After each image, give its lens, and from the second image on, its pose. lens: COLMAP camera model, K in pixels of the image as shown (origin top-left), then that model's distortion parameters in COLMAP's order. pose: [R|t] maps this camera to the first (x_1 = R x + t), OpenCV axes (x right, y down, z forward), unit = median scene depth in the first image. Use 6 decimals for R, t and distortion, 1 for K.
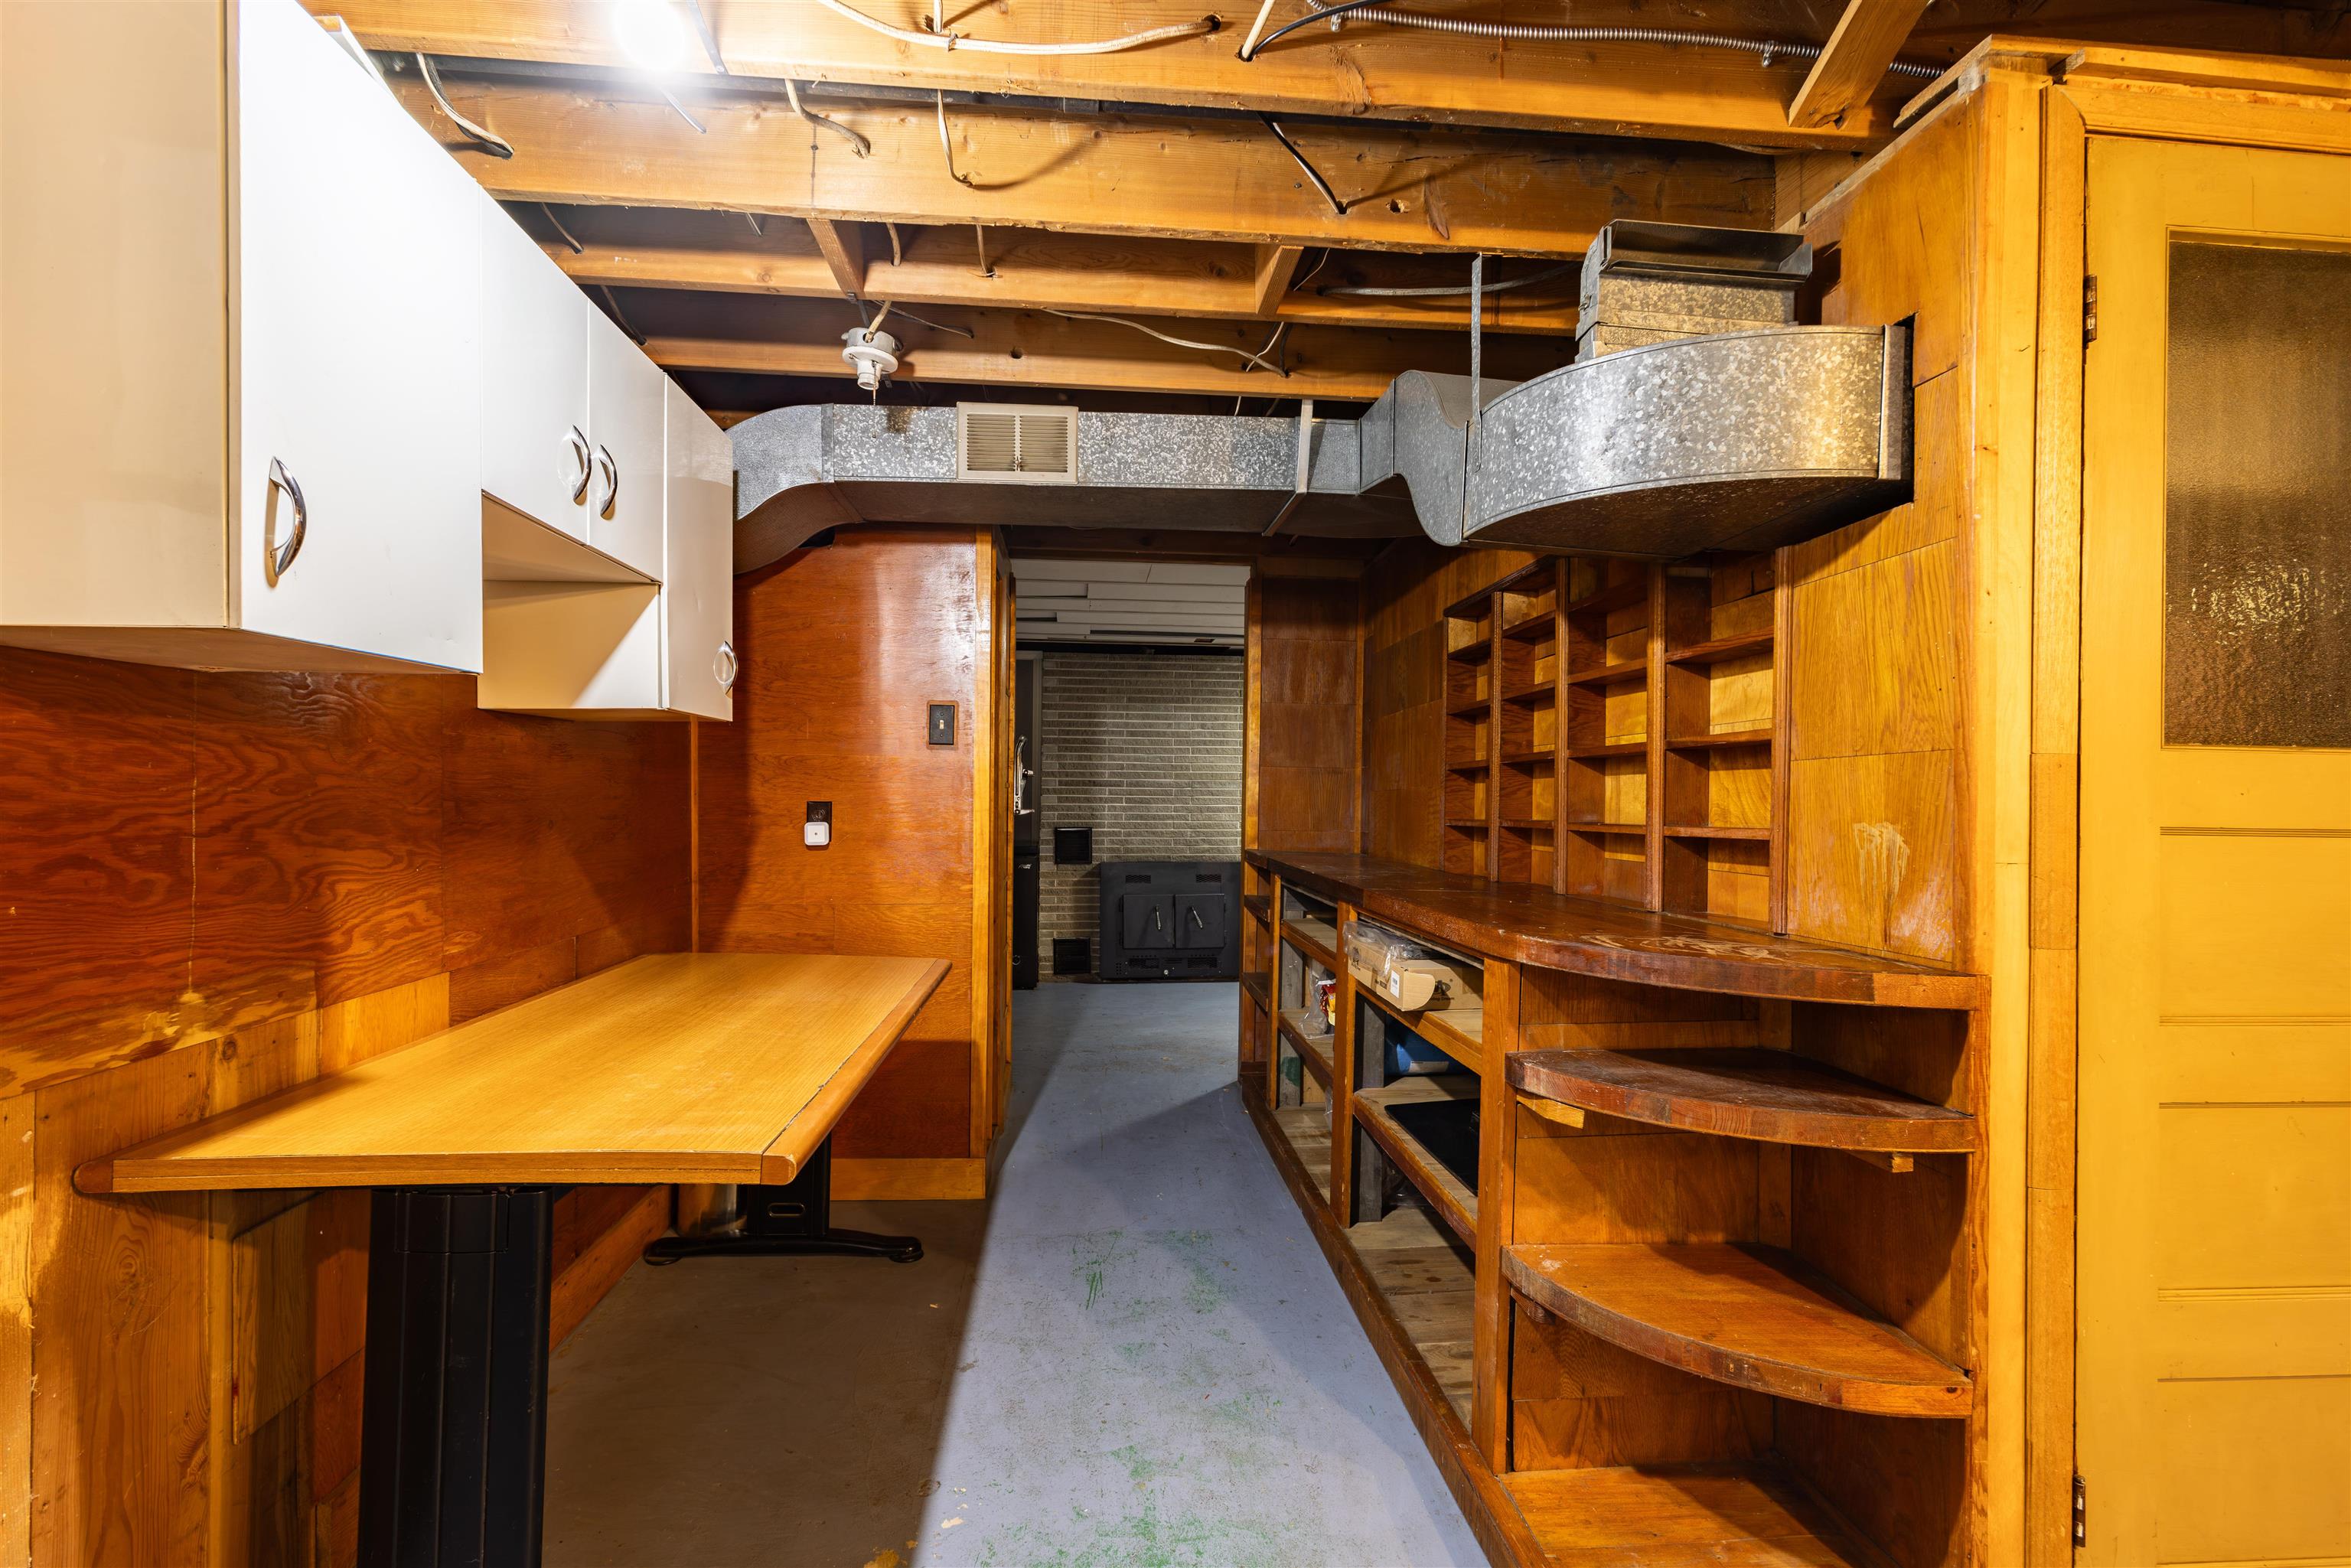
lens RADIAL K [[1065.2, 0, 1135.9], [0, 1065.2, 788.5], [0, 0, 1]] dist [0.003288, 0.000702]
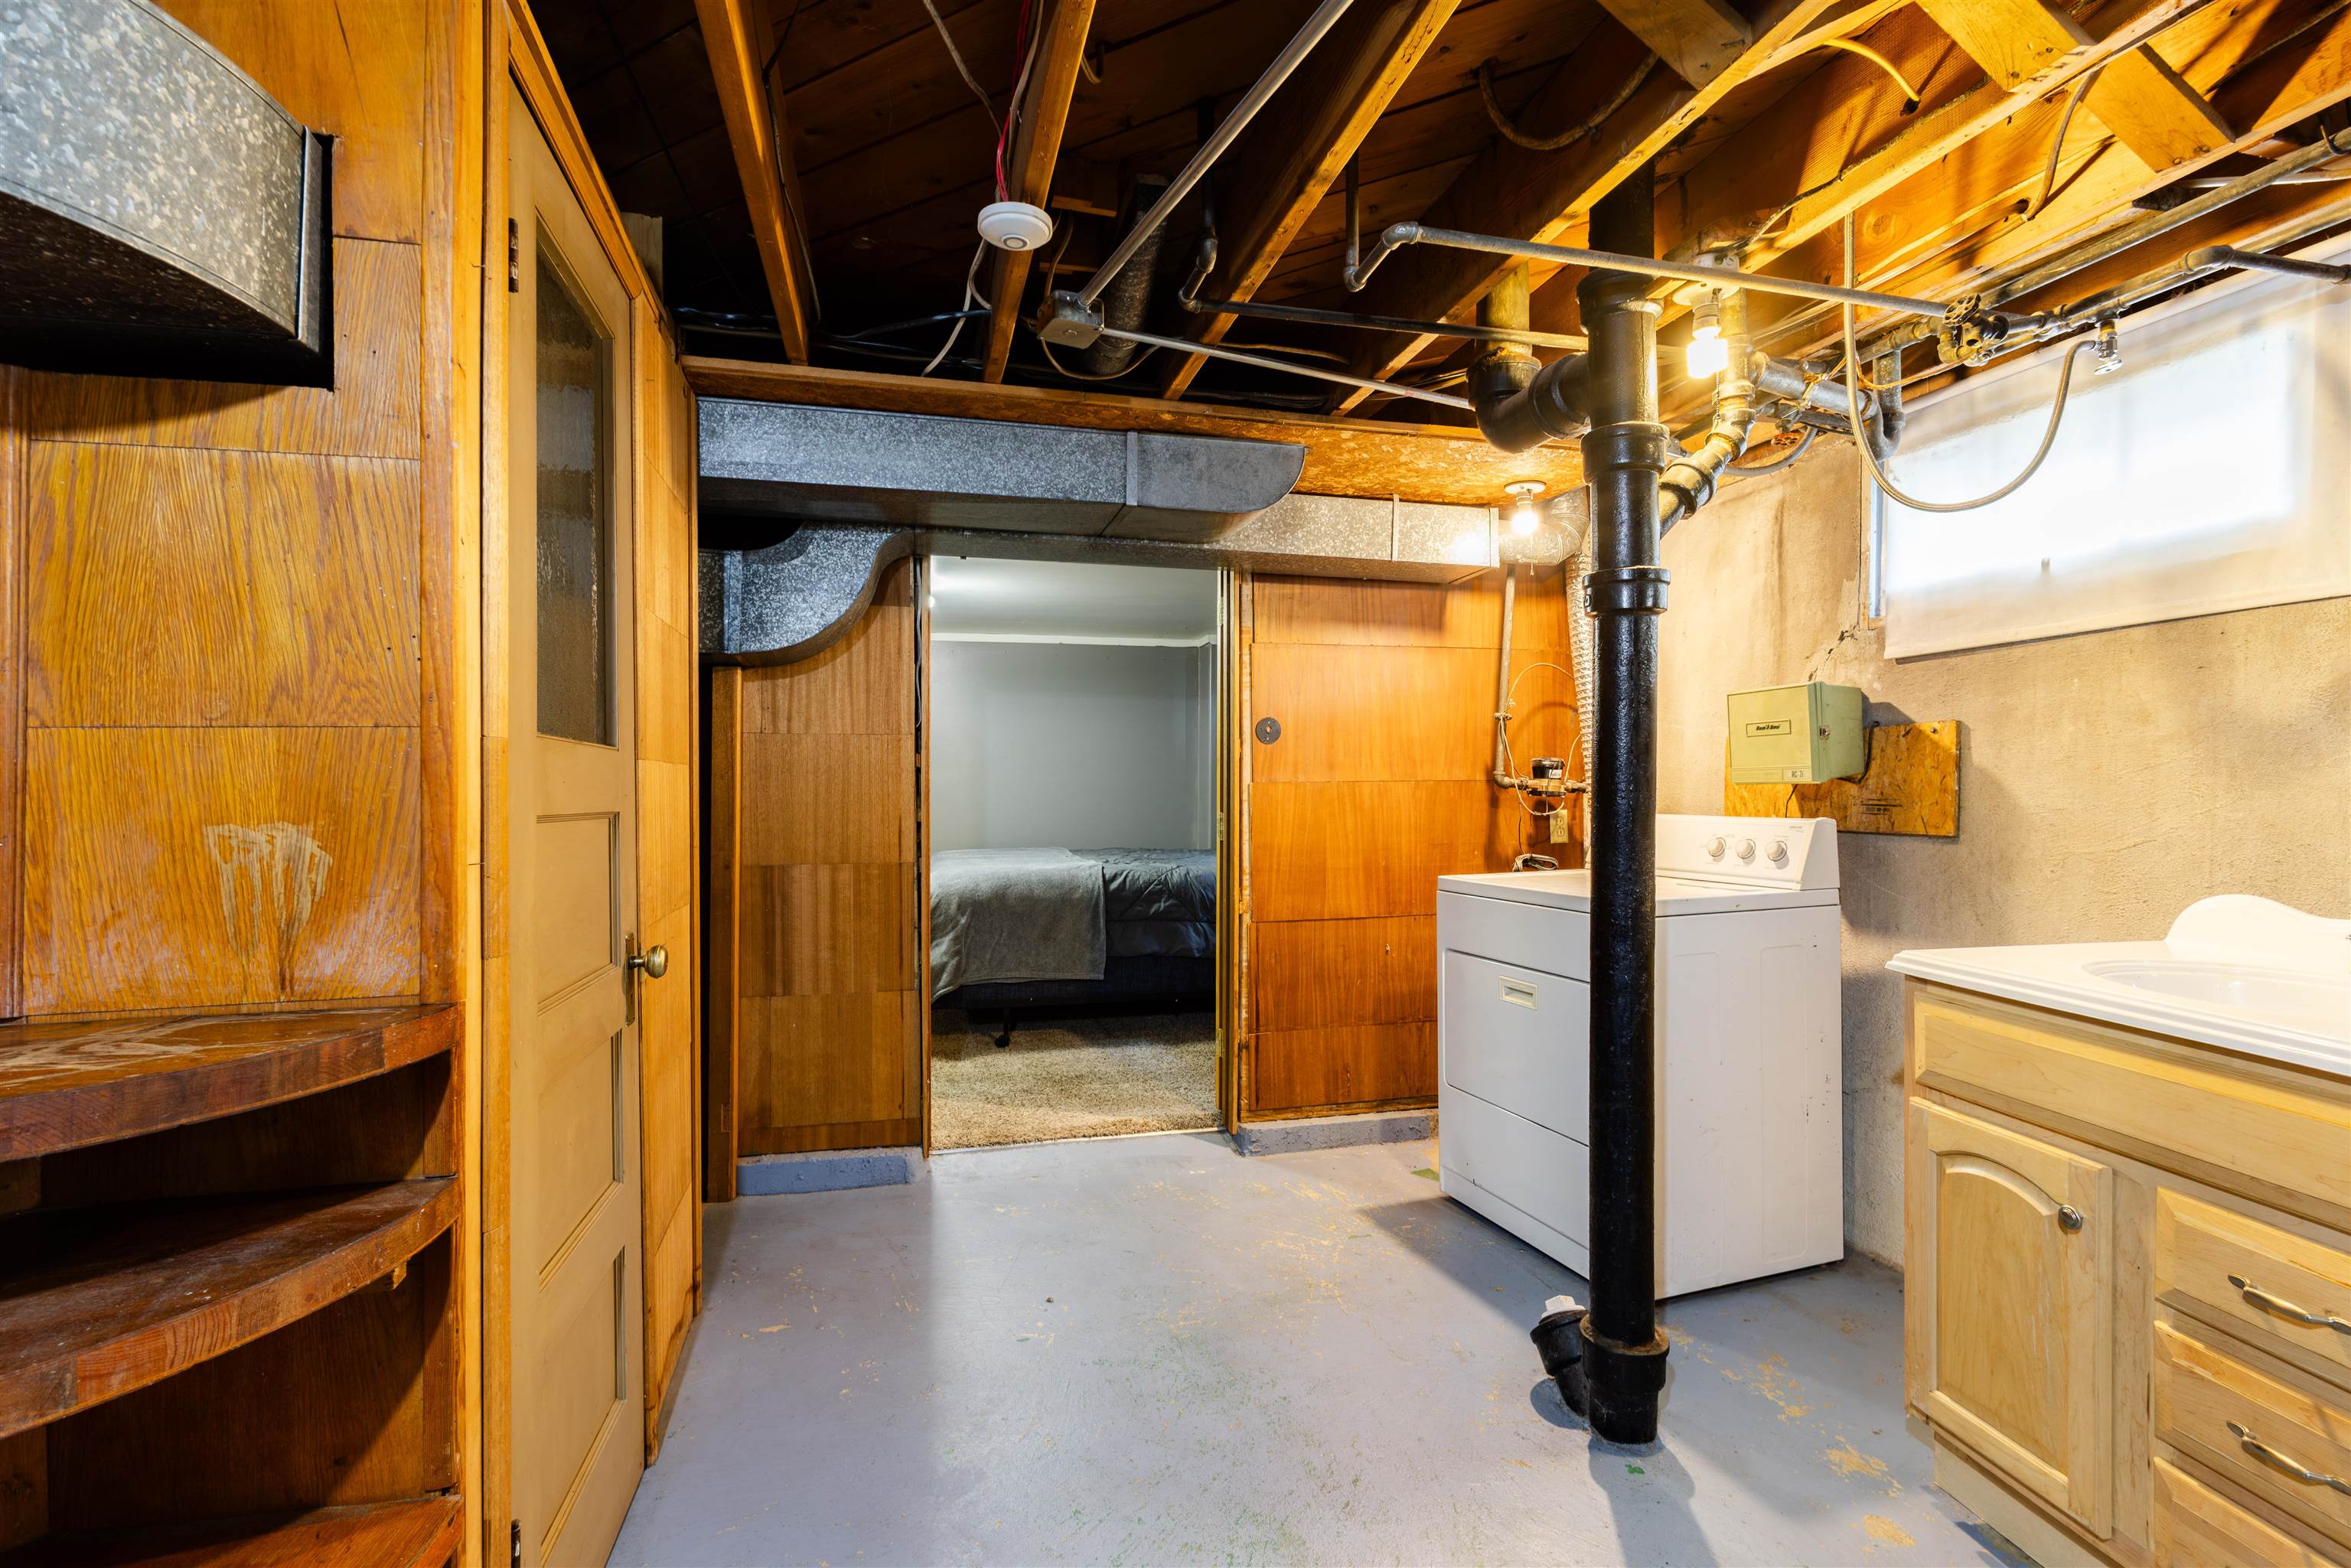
lens RADIAL K [[1084.6, 0, 1201.1], [0, 1084.6, 789.8], [0, 0, 1]] dist [-0.003061, 0.003017]
pose [[-0.187277, -0.010203, 0.982254, -0.127237], [-0.006328, 0.999938, 0.009180, -0.000748], [-0.982287, -0.004497, -0.187330, 0.537260]]
